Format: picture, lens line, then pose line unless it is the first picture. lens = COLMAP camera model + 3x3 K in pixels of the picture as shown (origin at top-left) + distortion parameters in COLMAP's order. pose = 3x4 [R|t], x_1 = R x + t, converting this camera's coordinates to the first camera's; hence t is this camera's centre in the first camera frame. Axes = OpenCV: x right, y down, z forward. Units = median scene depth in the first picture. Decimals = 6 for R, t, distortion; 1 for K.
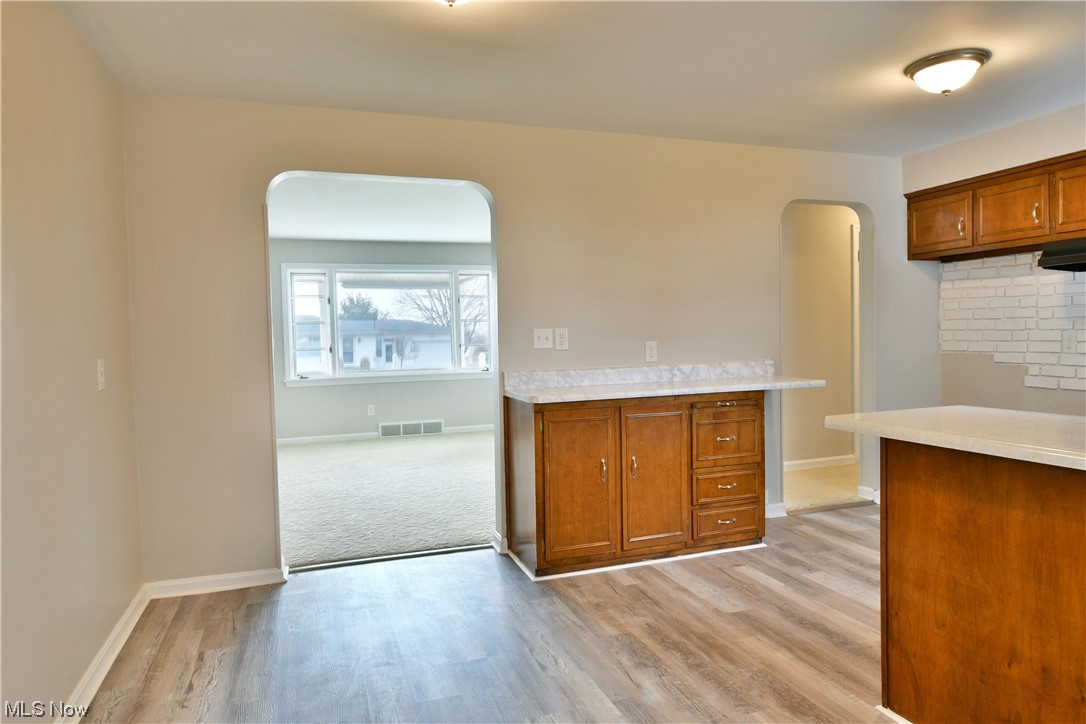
lens RADIAL K [[665.3, 0, 536.3], [0, 665.3, 363.6], [0, 0, 1]] dist [-0.015590, -0.002207]
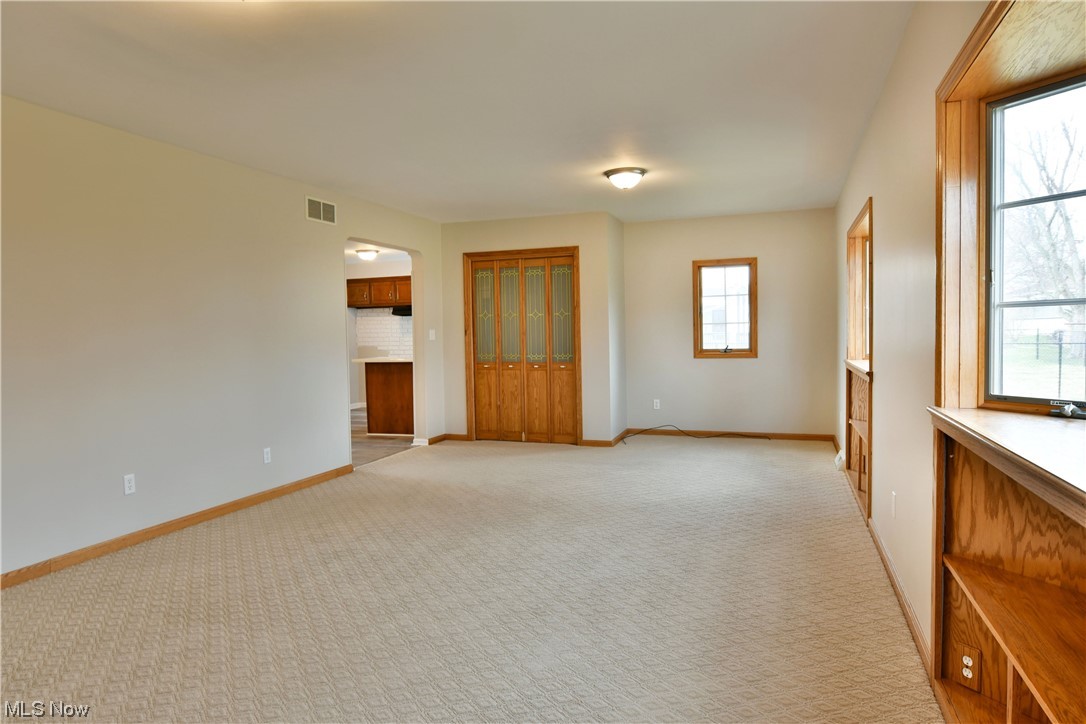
lens RADIAL K [[670.0, 0, 537.5], [0, 670.0, 362.8], [0, 0, 1]] dist [-0.012581, -0.003978]
pose [[0.632875, -0.025328, 0.773840, -0.944286], [0.037273, 0.999303, 0.002225, 0.066882], [-0.773356, 0.027435, 0.633378, -1.142367]]
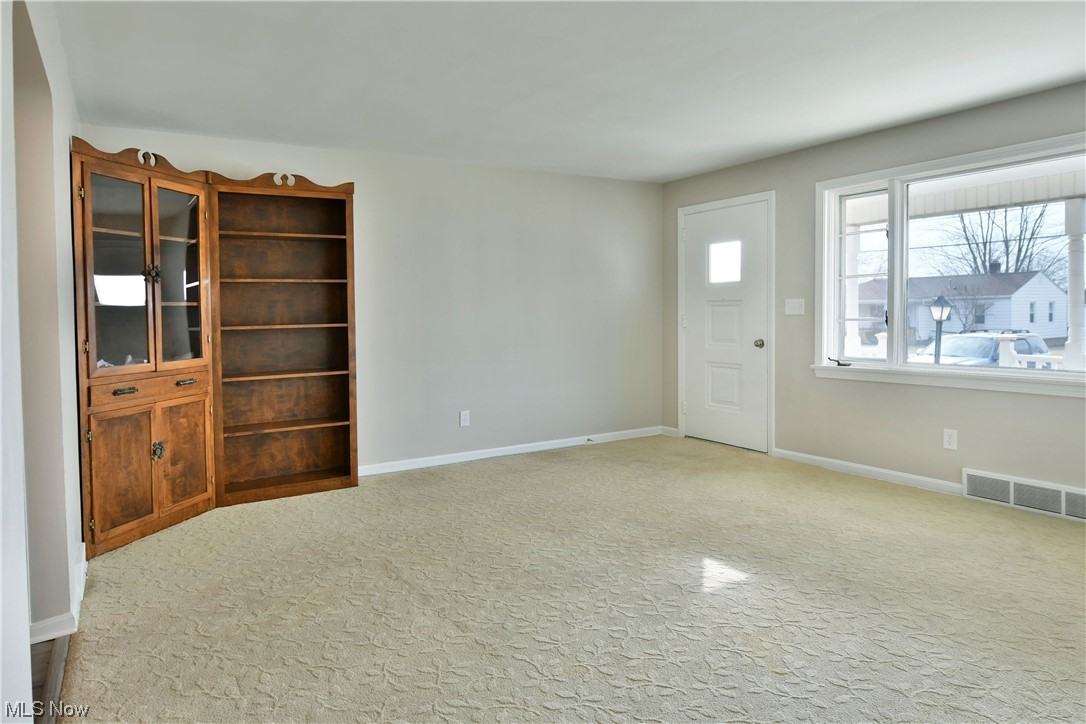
lens RADIAL K [[663.8, 0, 543.6], [0, 663.8, 329.7], [0, 0, 1]] dist [-0.003019, -0.002323]
pose [[0.230950, 0.047043, -0.971828, 0.371803], [-0.027673, 0.998744, 0.041769, -0.056130], [0.972572, 0.017246, 0.231961, 1.117913]]
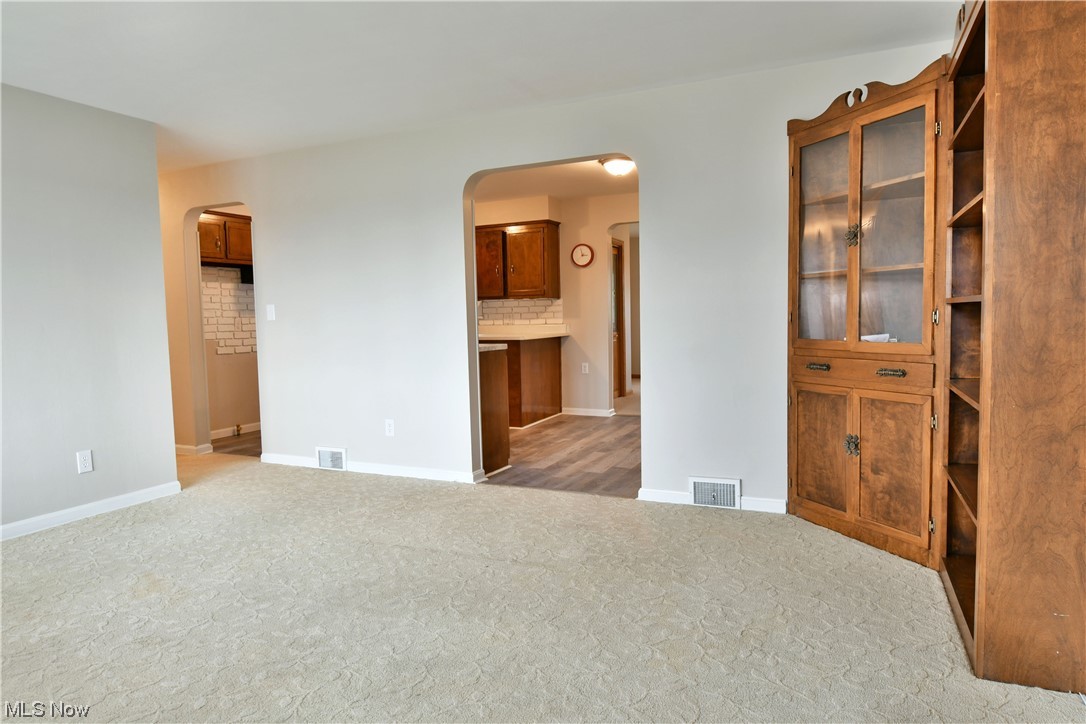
lens RADIAL K [[670.0, 0, 537.5], [0, 670.0, 362.8], [0, 0, 1]] dist [-0.012581, -0.003978]
pose [[-0.718220, -0.008354, 0.695765, -0.882631], [0.067270, 0.994410, 0.081382, -0.022133], [-0.692556, 0.105254, -0.713644, 1.611768]]
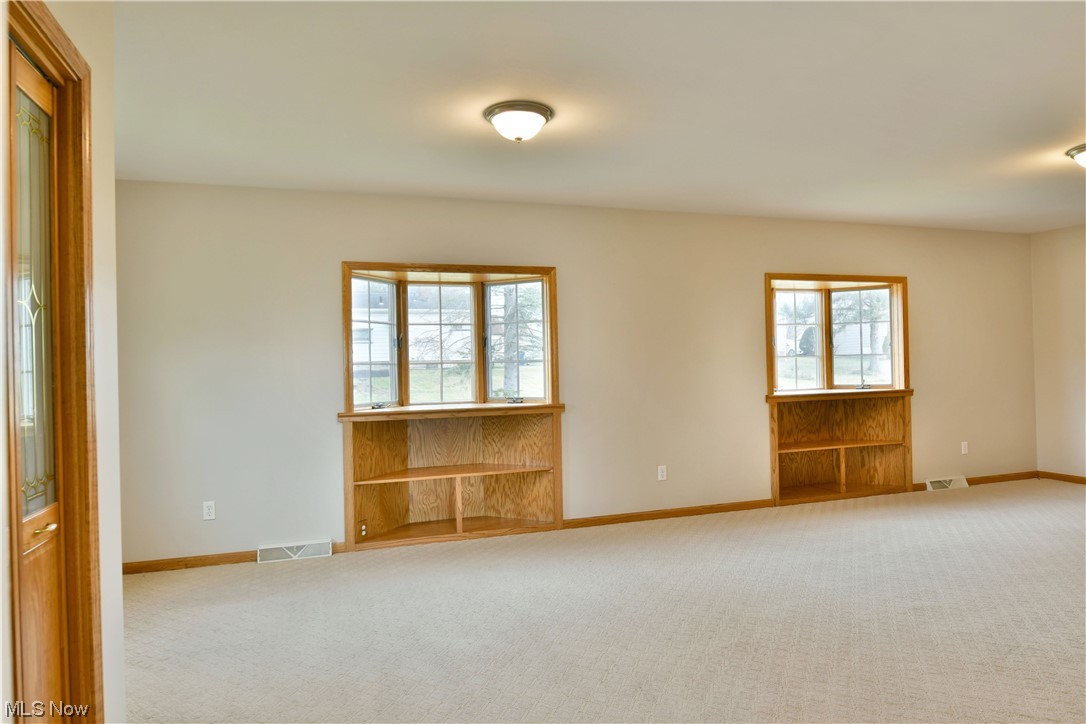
lens RADIAL K [[670.0, 0, 537.5], [0, 670.0, 362.8], [0, 0, 1]] dist [-0.012581, -0.003978]
pose [[-0.998904, 0.046365, 0.006412, 0.121541], [0.046547, 0.998406, 0.031932, -0.016658], [-0.004921, 0.032196, -0.999469, 0.299177]]
